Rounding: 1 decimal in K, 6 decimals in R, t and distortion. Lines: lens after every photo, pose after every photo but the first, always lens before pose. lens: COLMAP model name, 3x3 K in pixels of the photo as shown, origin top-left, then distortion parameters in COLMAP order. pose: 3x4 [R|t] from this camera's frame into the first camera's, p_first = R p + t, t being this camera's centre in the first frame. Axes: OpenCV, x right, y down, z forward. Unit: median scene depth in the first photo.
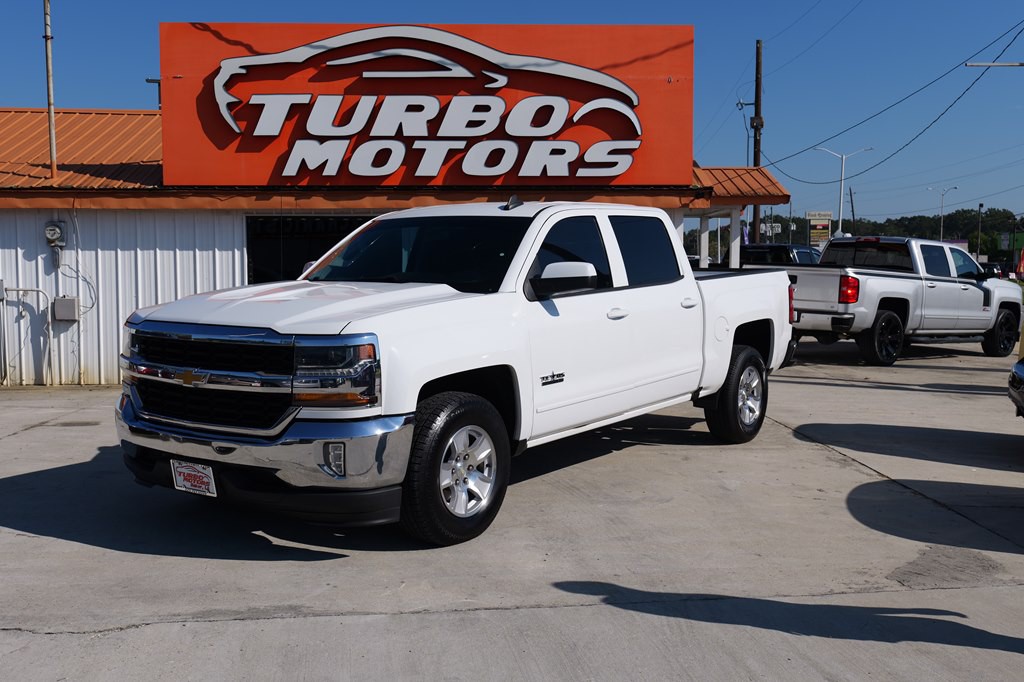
lens RADIAL K [[1034.4, 0, 512.1], [0, 1034.4, 324.1], [0, 0, 1]] dist [0.018074, 0.000000]
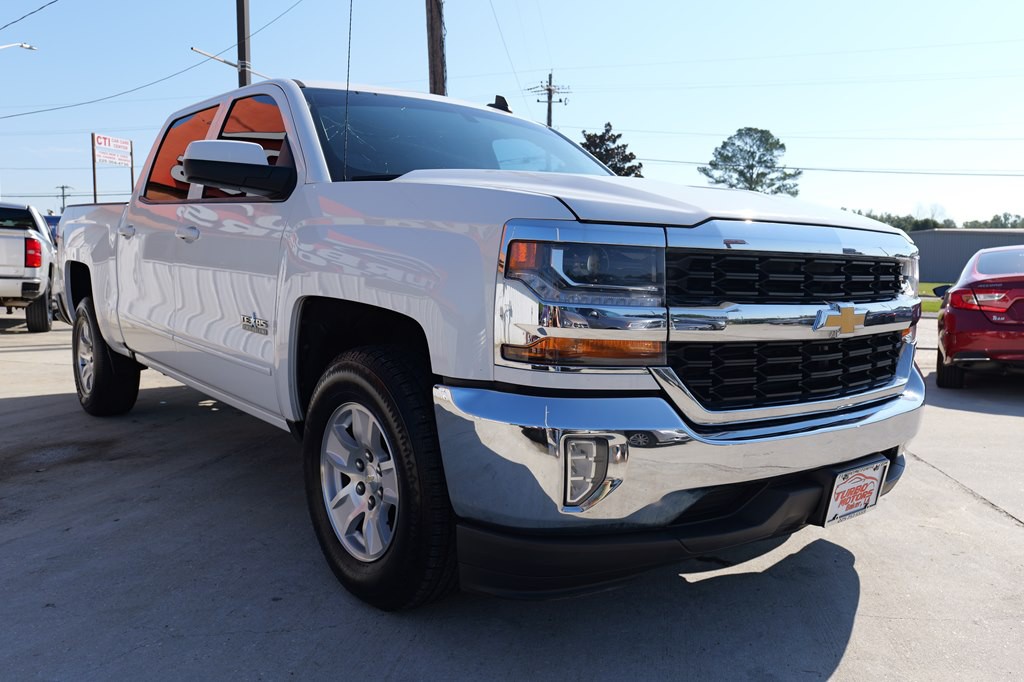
lens RADIAL K [[802.8, 0, 509.3], [0, 802.8, 343.3], [0, 0, 1]] dist [0.009371, -0.007296]
pose [[0.264171, -0.087957, 0.960457, -0.332748], [0.040310, 0.995970, 0.080122, 0.009317], [-0.963633, 0.017550, 0.266652, 0.453459]]
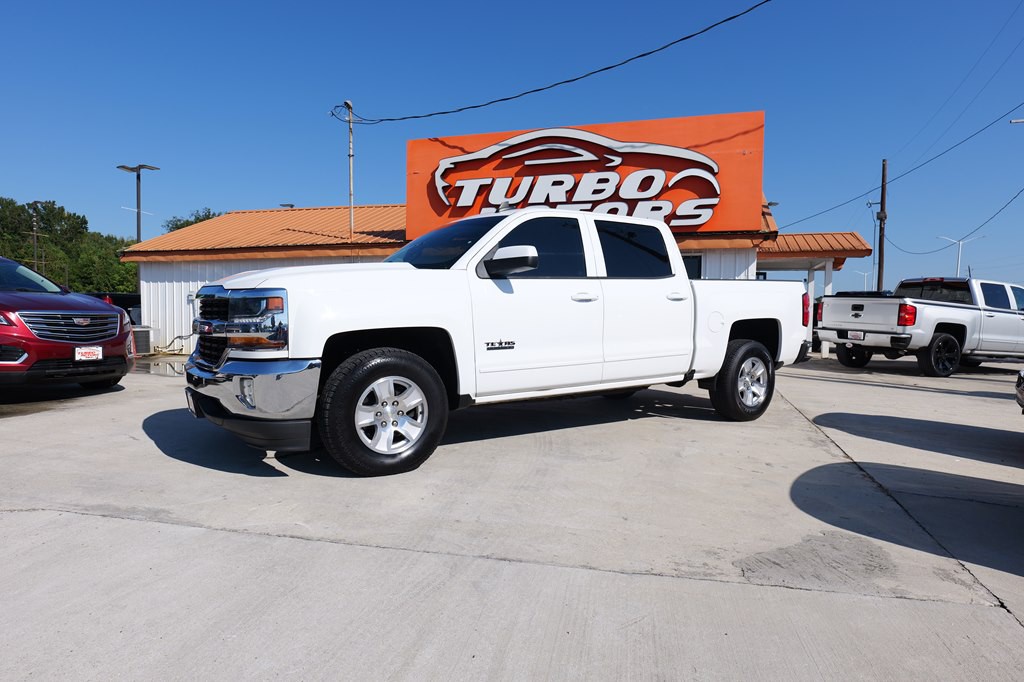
lens RADIAL K [[598.2, 0, 512.3], [0, 598.2, 339.5], [0, 0, 1]] dist [-0.019642, 0.010756]
pose [[0.940662, 0.029569, -0.338054, 0.139447], [-0.035694, 0.999292, -0.011916, 0.026719], [0.337462, 0.023276, 0.941051, 0.181616]]
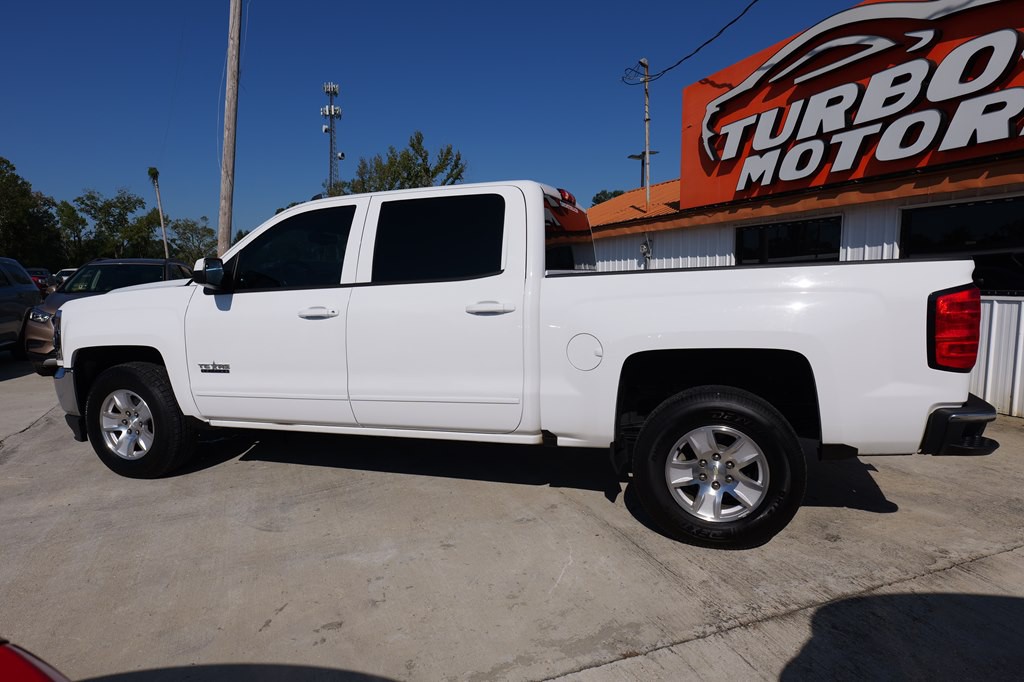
lens RADIAL K [[598.2, 0, 512.5], [0, 598.2, 338.6], [0, 0, 1]] dist [-0.019642, 0.010756]
pose [[0.315186, 0.096933, -0.944067, 0.354036], [-0.047282, 0.995139, 0.086391, -0.022357], [0.947851, 0.017408, 0.318237, 0.543648]]
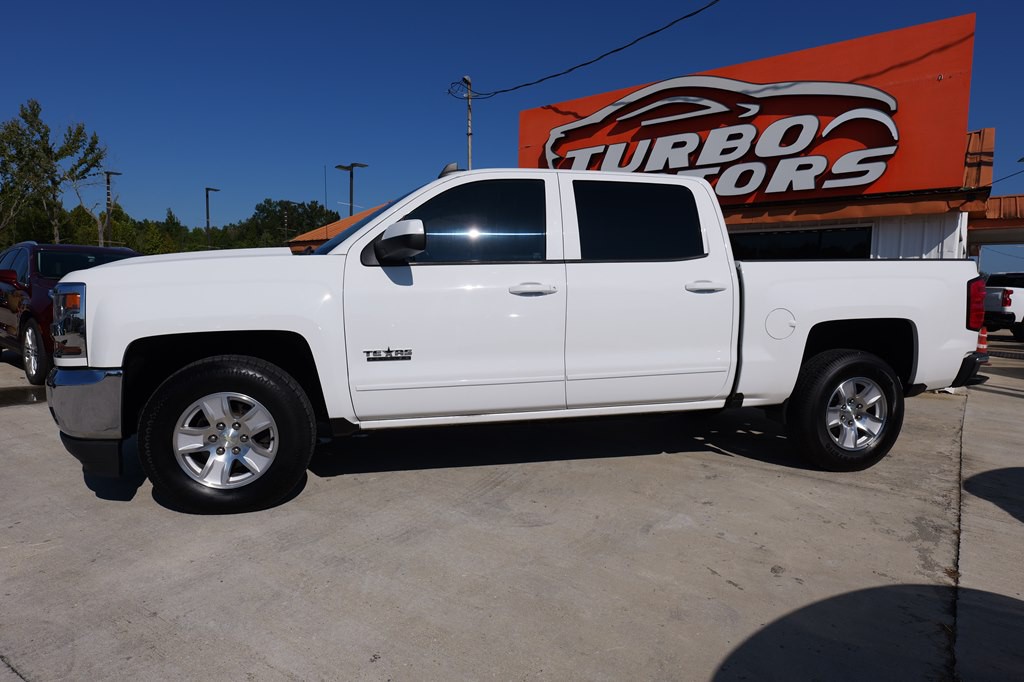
lens RADIAL K [[598.2, 0, 510.0], [0, 598.2, 341.2], [0, 0, 1]] dist [-0.019642, 0.010756]
pose [[0.763481, 0.065630, -0.642487, 0.220022], [-0.056013, 0.997804, 0.035364, 0.008687], [0.643397, 0.008988, 0.765480, 0.336308]]
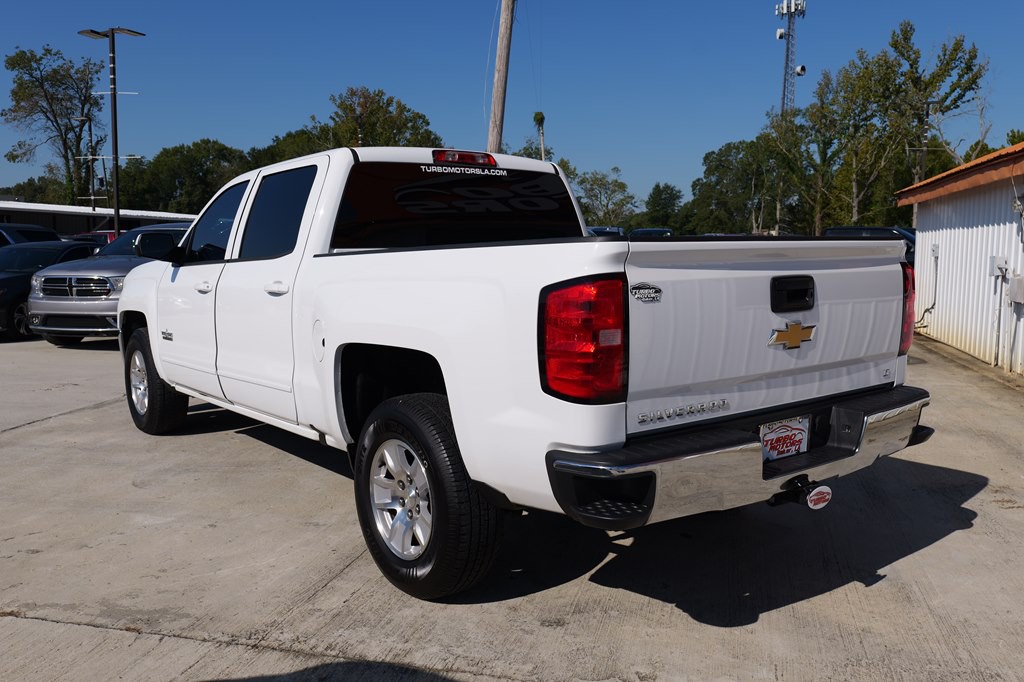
lens RADIAL K [[848.3, 0, 511.2], [0, 848.3, 339.0], [0, 0, 1]] dist [0.009338, -0.011694]
pose [[-0.284252, 0.104969, -0.952986, 0.409602], [-0.056111, 0.990463, 0.125834, -0.041016], [0.957106, 0.089241, -0.275651, 0.804458]]
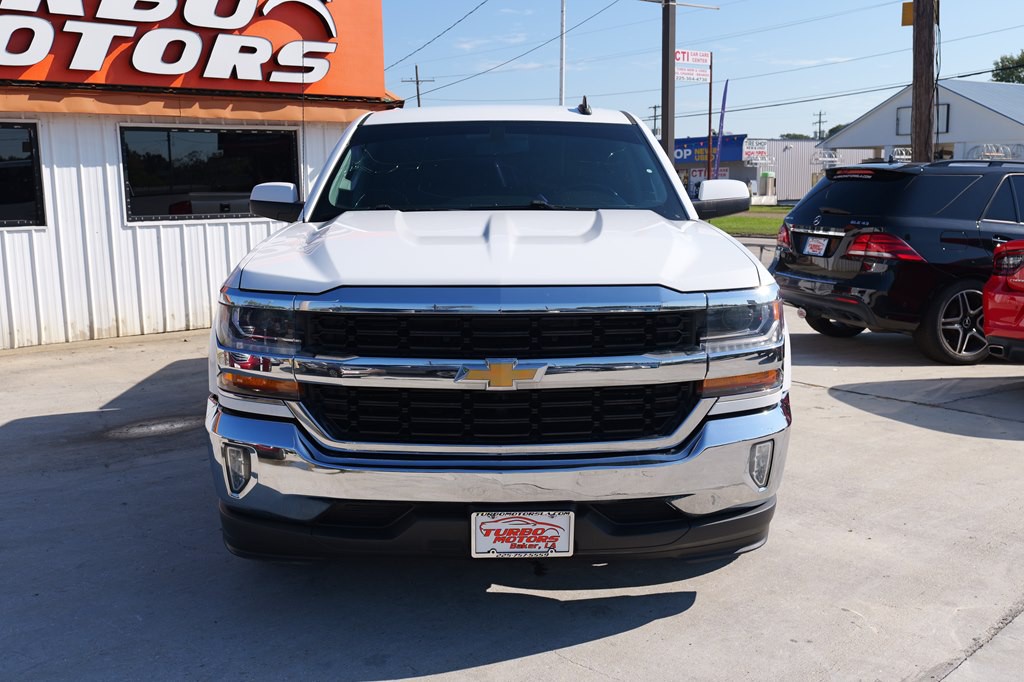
lens RADIAL K [[975.1, 0, 504.4], [0, 975.1, 340.0], [0, 0, 1]] dist [0.002599, 0.000000]
pose [[0.805030, -0.101272, 0.584525, -0.274425], [0.043291, 0.992723, 0.112372, -0.013886], [-0.591652, -0.065158, 0.803556, 0.232146]]
